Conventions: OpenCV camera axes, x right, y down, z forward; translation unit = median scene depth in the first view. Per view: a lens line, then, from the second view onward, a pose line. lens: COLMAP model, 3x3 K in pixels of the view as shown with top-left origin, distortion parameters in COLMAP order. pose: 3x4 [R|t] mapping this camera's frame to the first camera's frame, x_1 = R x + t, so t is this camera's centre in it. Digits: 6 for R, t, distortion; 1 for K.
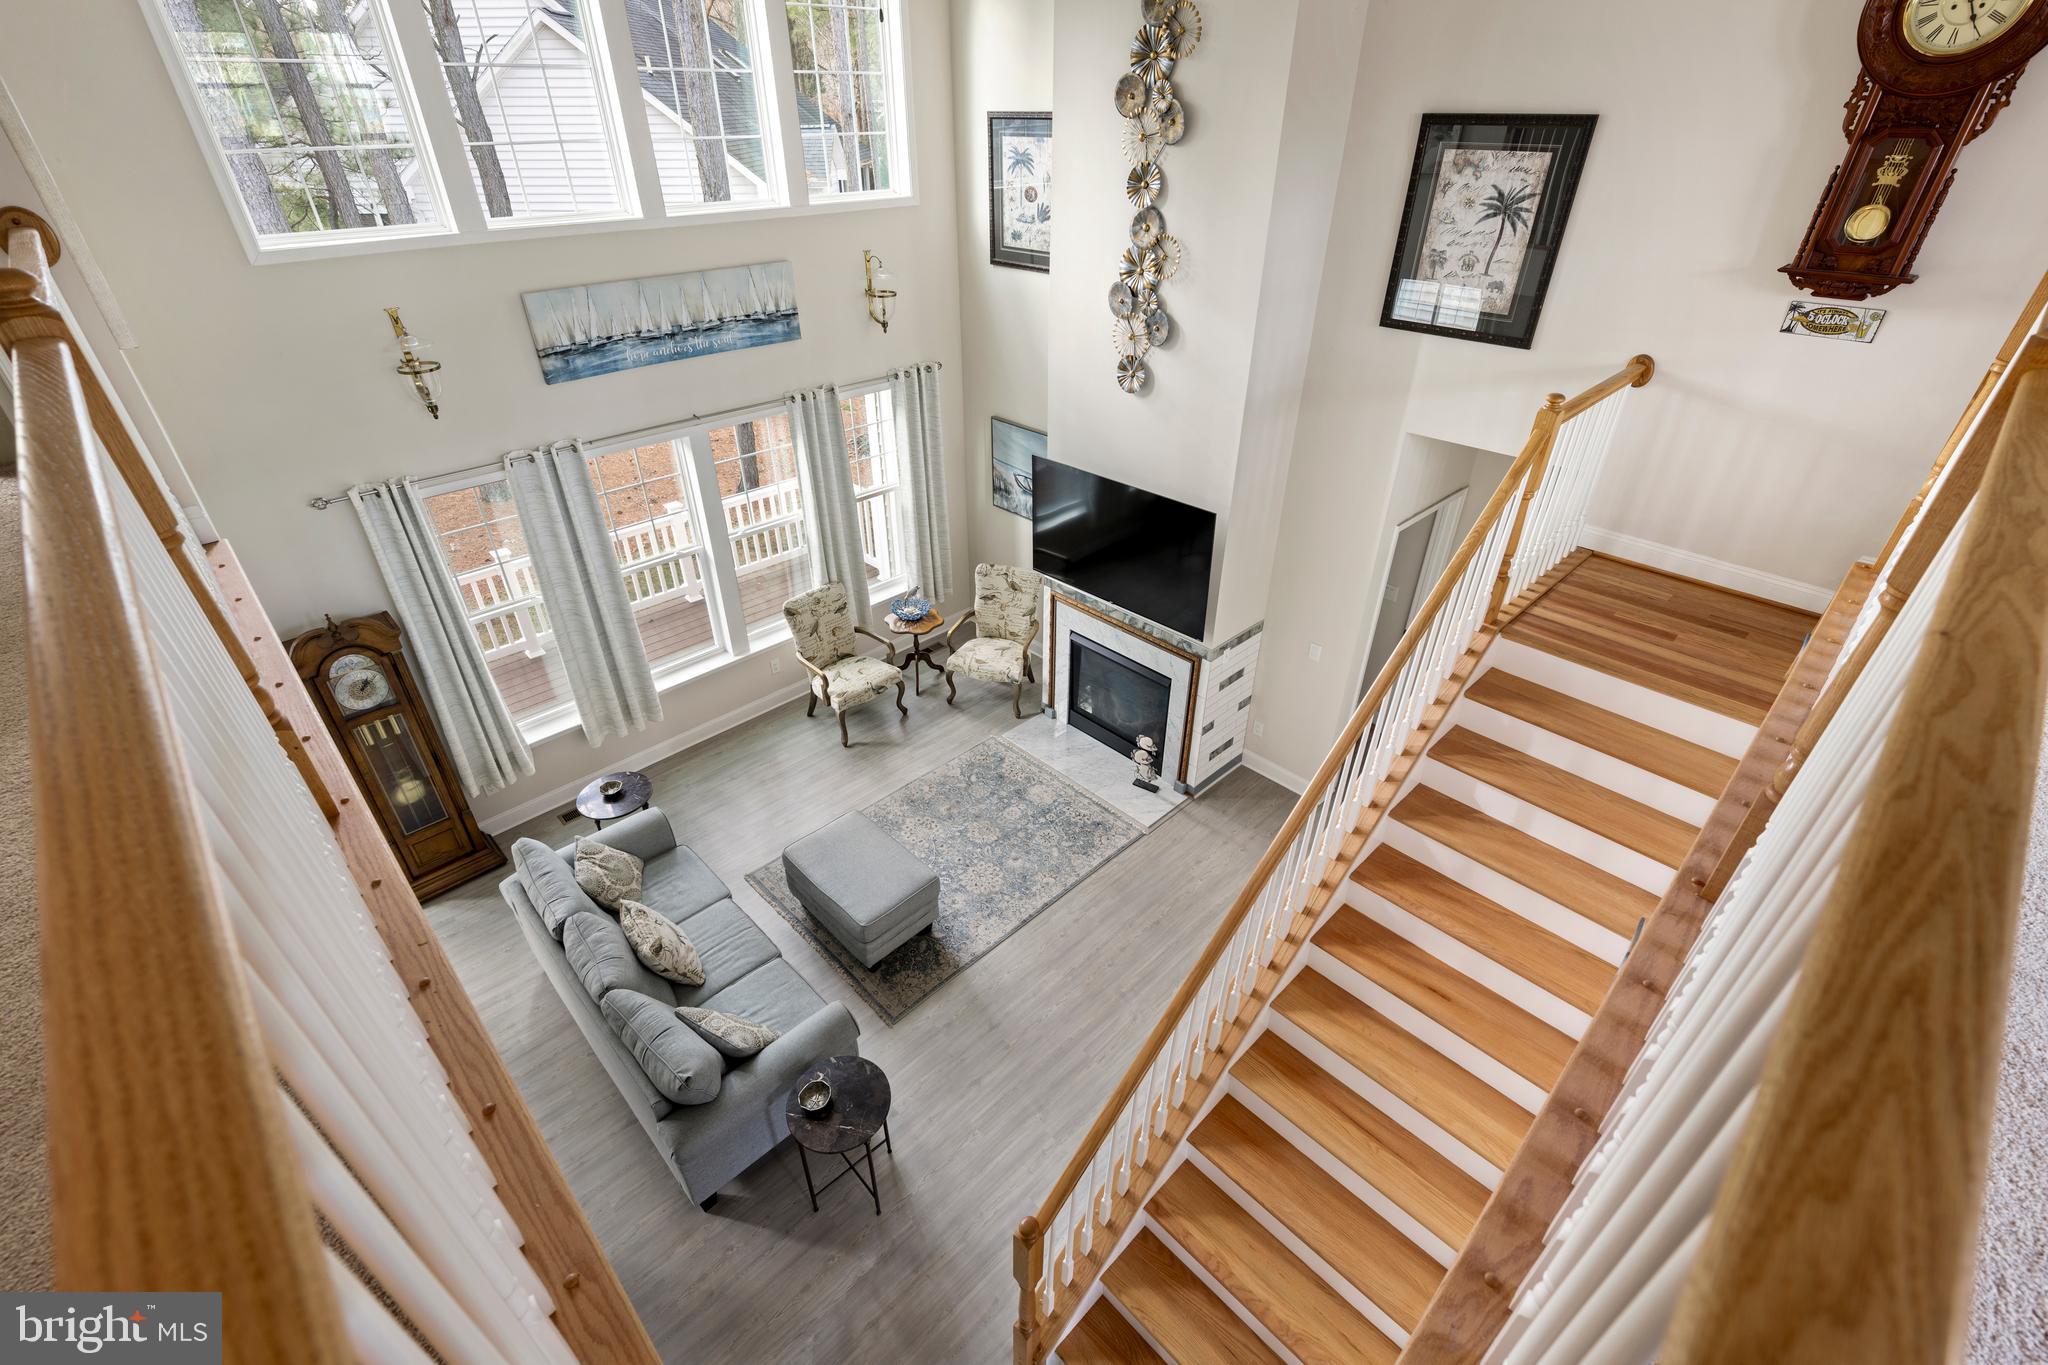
lens RADIAL K [[906.2, 0, 1031.9], [0, 906.2, 697.3], [0, 0, 1]] dist [-0.003602, -0.000001]
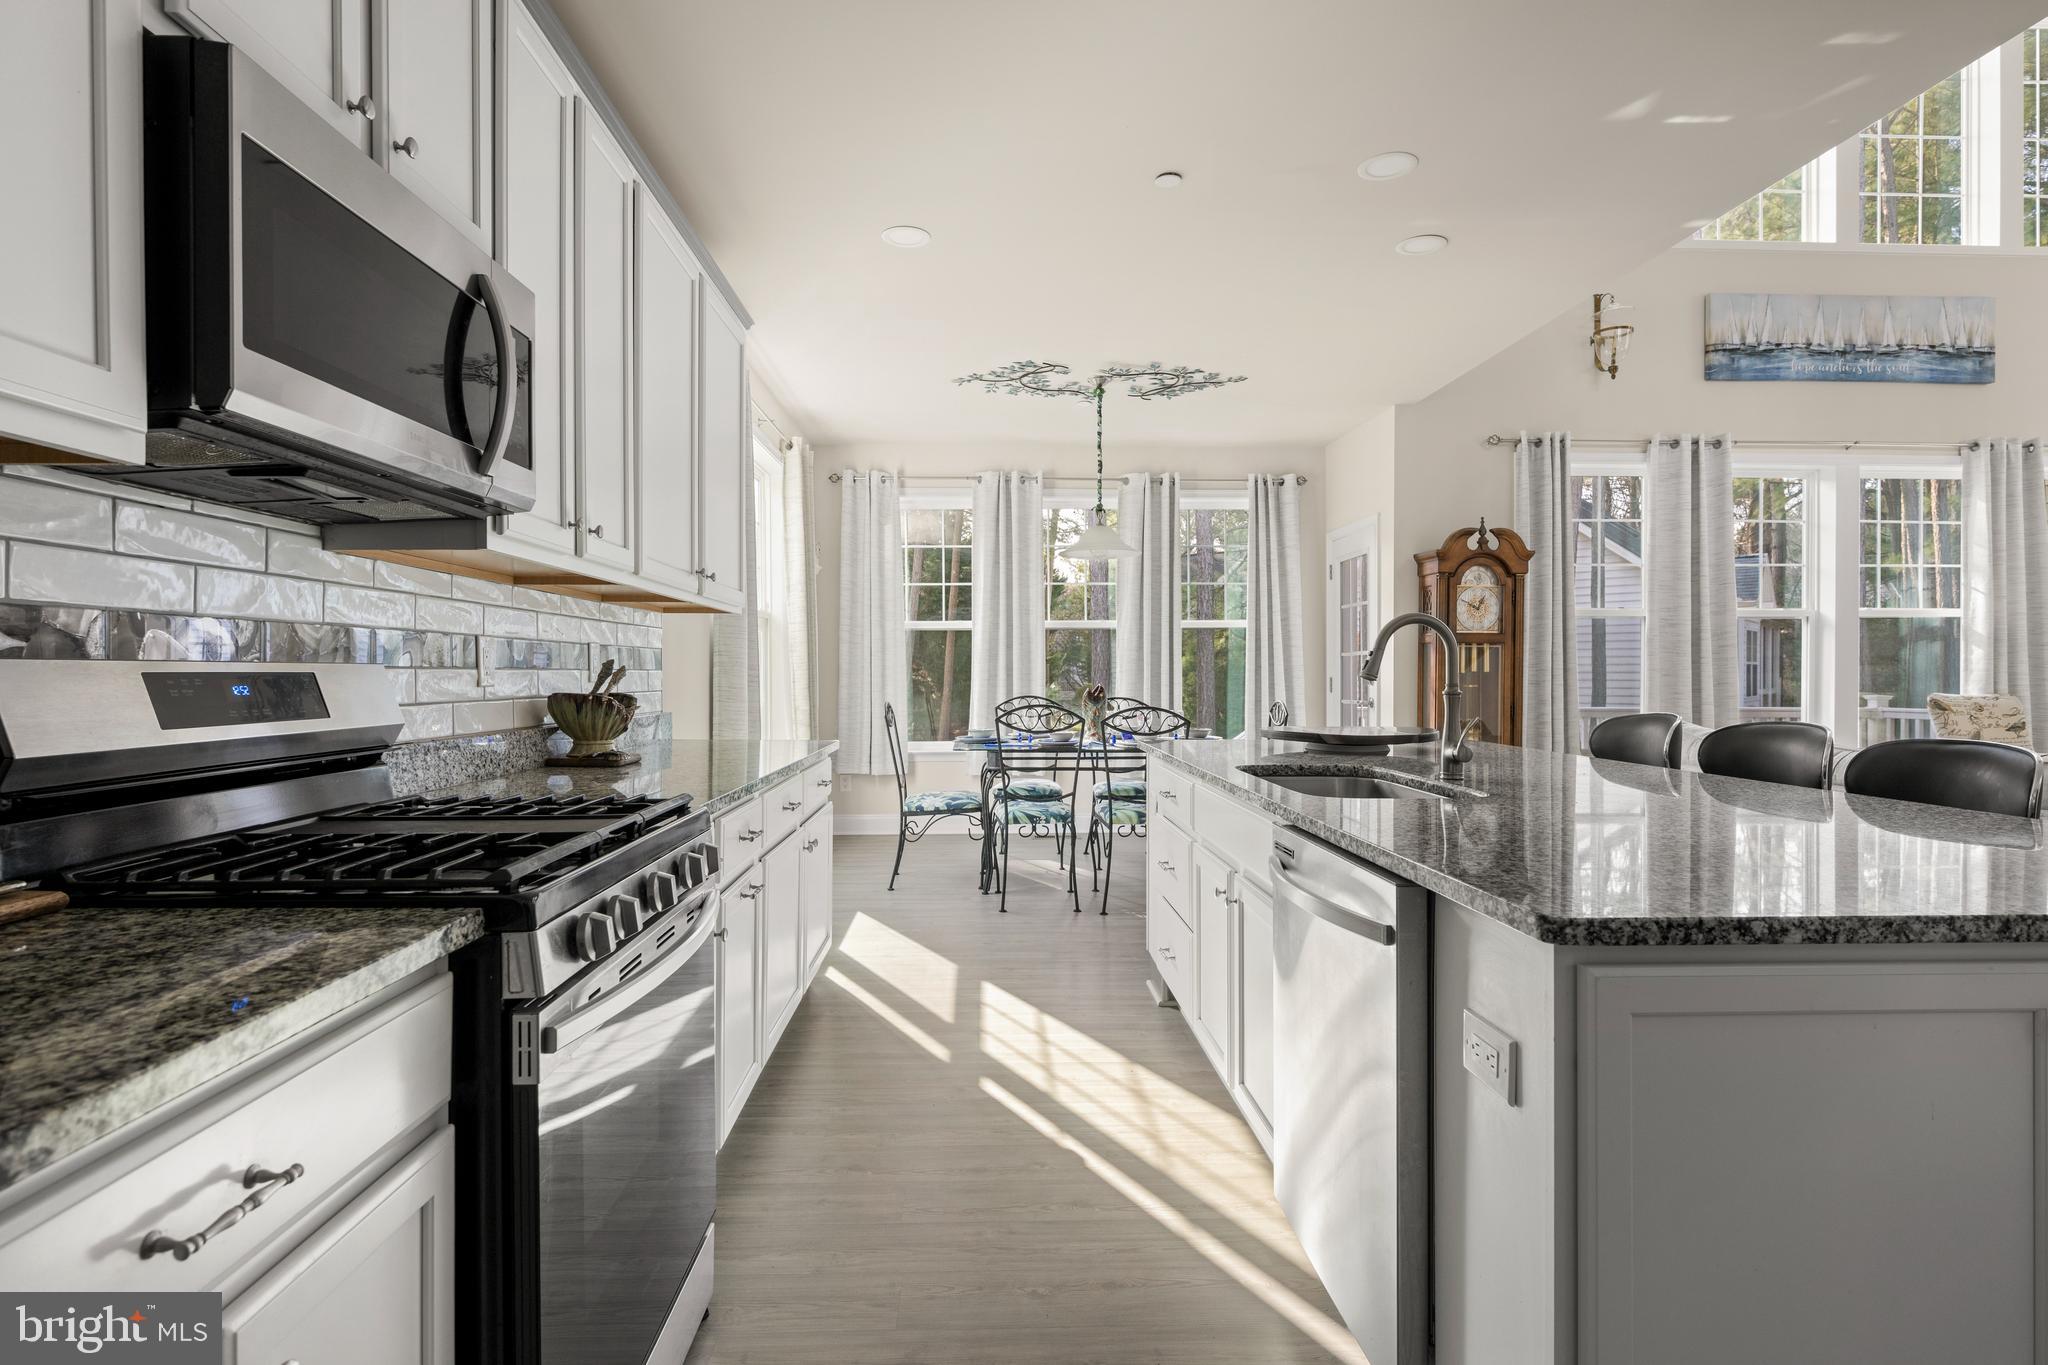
lens RADIAL K [[1027.0, 0, 1009.9], [0, 1027.0, 681.6], [0, 0, 1]] dist [-0.005420, 0.002266]
pose [[0.730963, -0.005570, -0.682394, -0.298636], [-0.373451, 0.833678, -0.406836, 0.612042], [0.571163, 0.552223, 0.607308, 0.056767]]
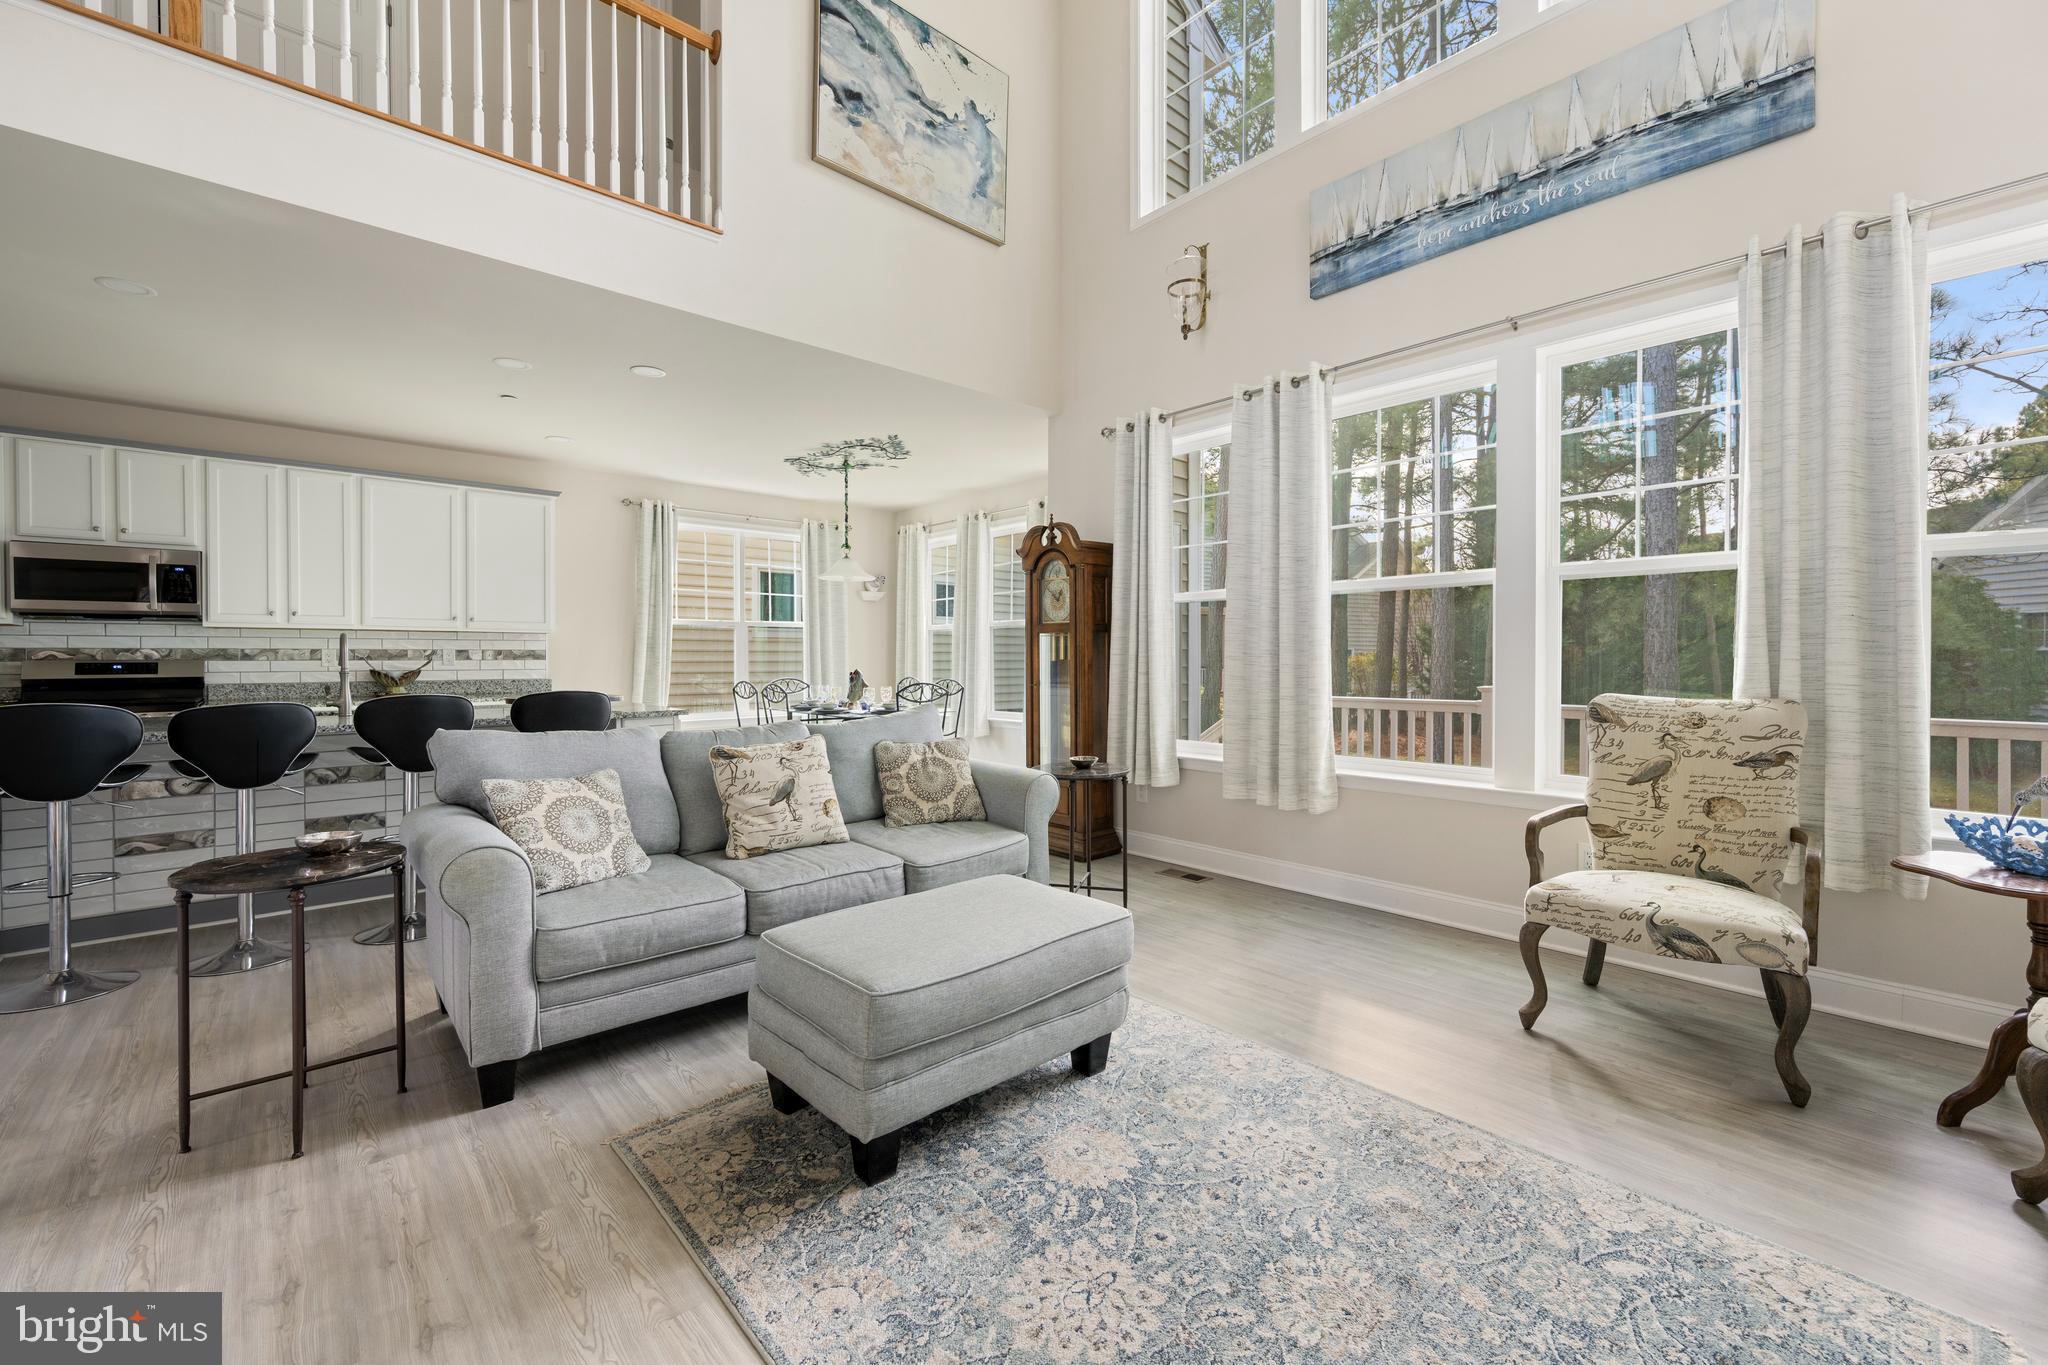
lens RADIAL K [[802.9, 0, 1048.4], [0, 802.9, 677.2], [0, 0, 1]] dist [0.000859, -0.001793]
pose [[-0.028243, 0.015129, -0.999487, 0.175657], [-0.554954, 0.831401, 0.028266, 0.040978], [0.831402, 0.555467, -0.015085, 0.909570]]
